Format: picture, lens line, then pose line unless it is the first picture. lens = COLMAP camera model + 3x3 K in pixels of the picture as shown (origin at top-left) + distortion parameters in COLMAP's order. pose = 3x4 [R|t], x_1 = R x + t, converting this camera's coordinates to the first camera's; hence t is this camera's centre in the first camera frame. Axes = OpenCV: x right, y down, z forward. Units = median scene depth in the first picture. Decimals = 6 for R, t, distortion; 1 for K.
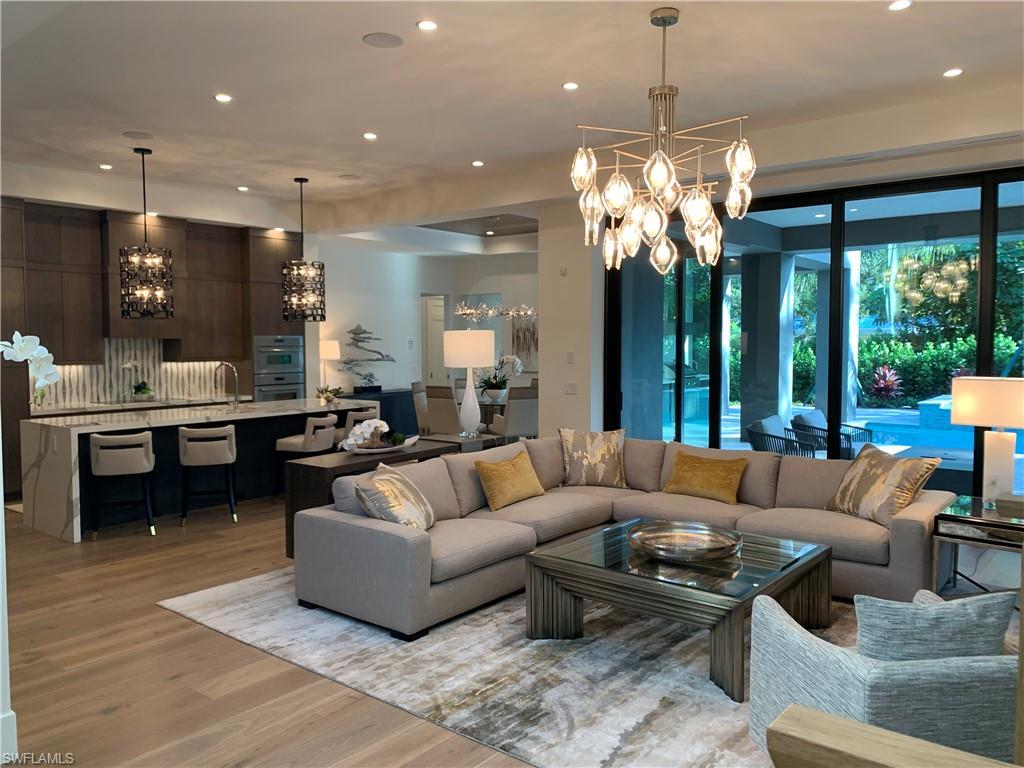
lens RADIAL K [[779.7, 0, 513.4], [0, 779.7, 379.9], [0, 0, 1]] dist [0.015695, 0.001246]
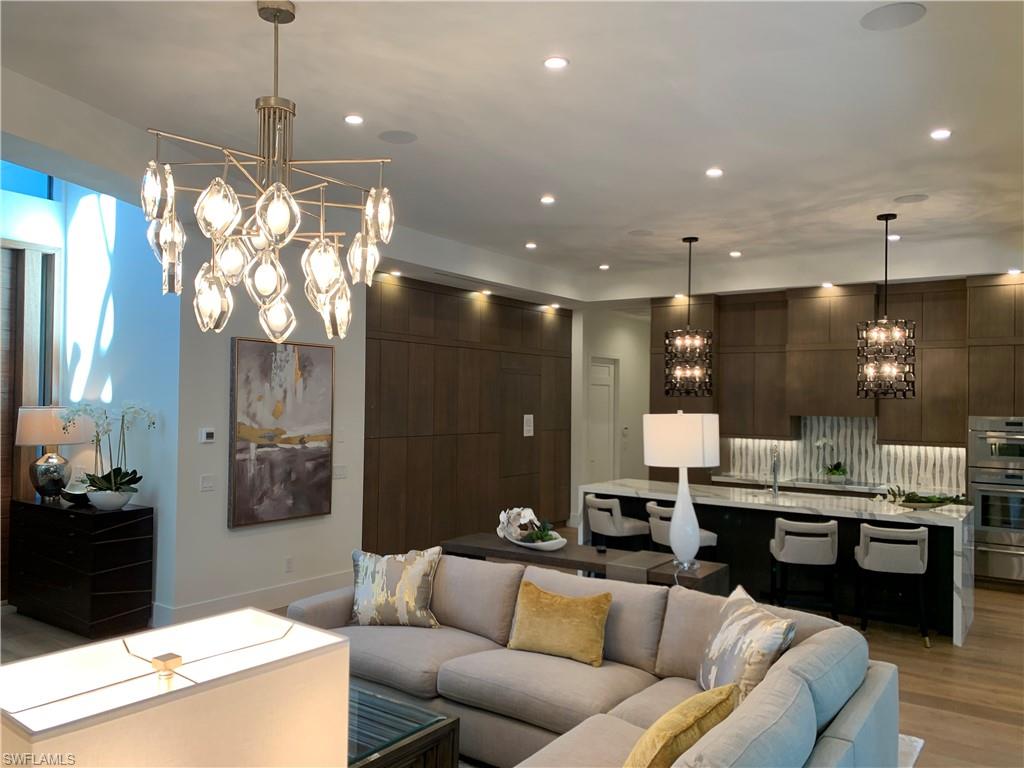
lens RADIAL K [[781.8, 0, 518.0], [0, 781.8, 385.6], [0, 0, 1]] dist [0.157770, -0.324788]
pose [[0.069426, -0.011953, -0.997515, 0.436608], [-0.067959, 0.997549, -0.016683, -0.045703], [0.995270, 0.068948, 0.068444, 0.528577]]
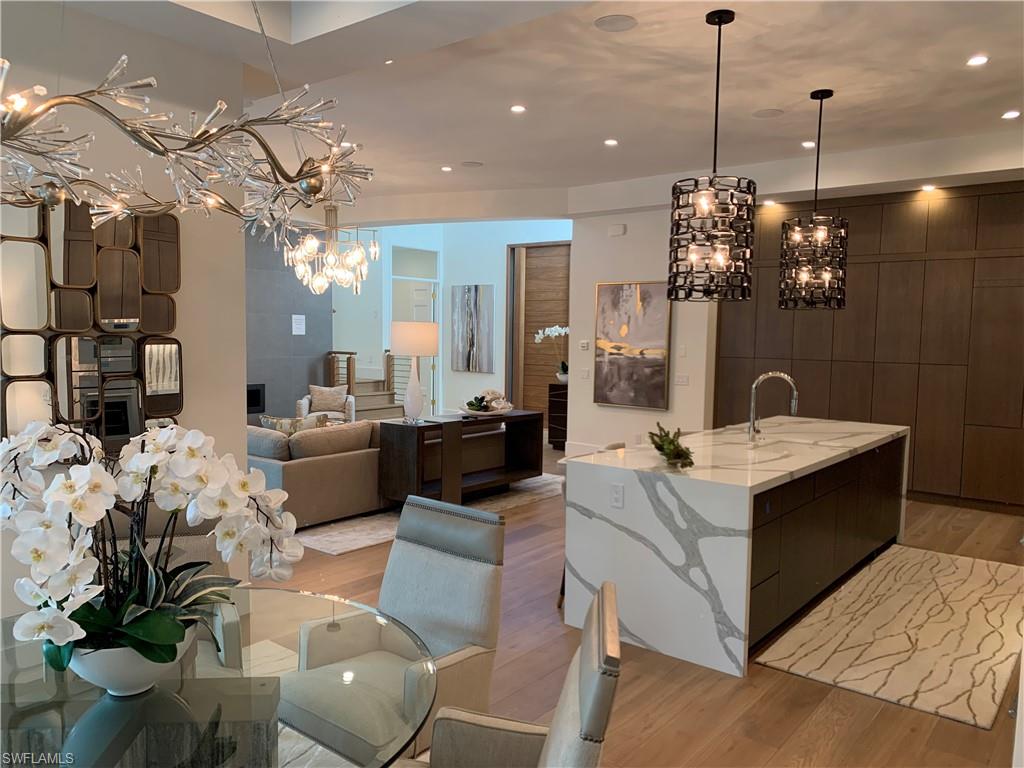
lens RADIAL K [[755.9, 0, 504.8], [0, 755.9, 385.2], [0, 0, 1]] dist [0.002168, -0.004772]
pose [[-0.999746, -0.010989, 0.019682, -0.130369], [-0.008469, 0.992269, 0.123817, -0.069857], [-0.020890, 0.123619, -0.992110, 1.330918]]
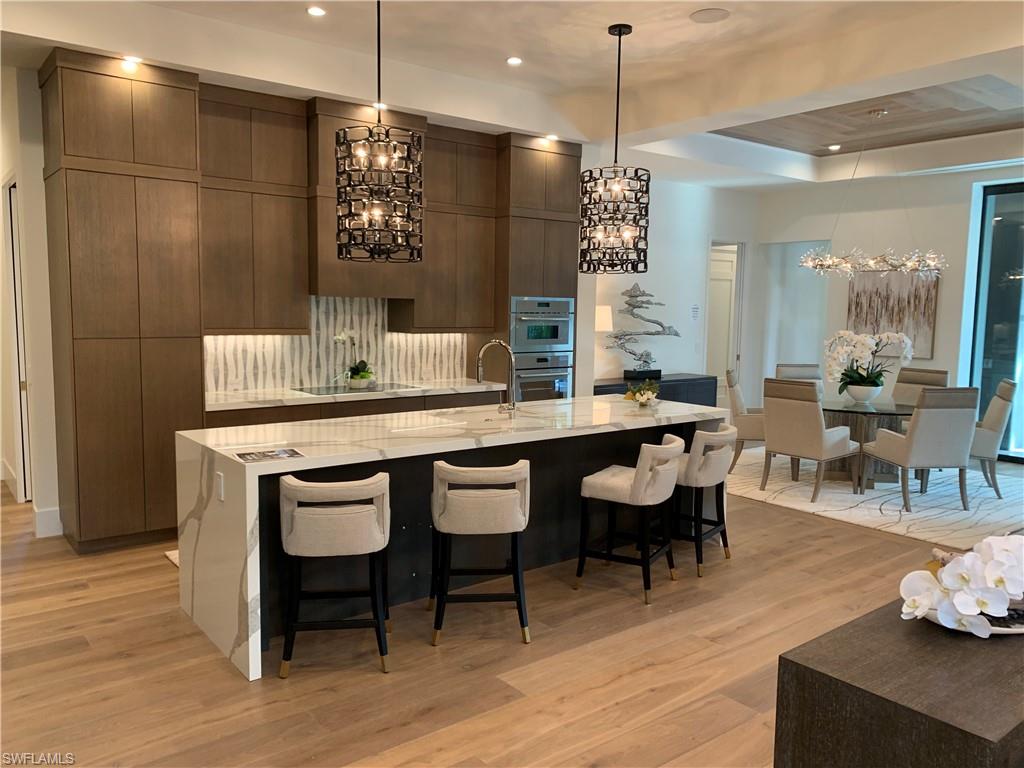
lens RADIAL K [[781.8, 0, 518.0], [0, 781.8, 385.6], [0, 0, 1]] dist [0.157770, -0.324788]
pose [[0.974037, 0.039908, -0.222844, -0.180110], [-0.028990, 0.998224, 0.052050, -0.015286], [0.224526, -0.044238, 0.973463, 0.348352]]
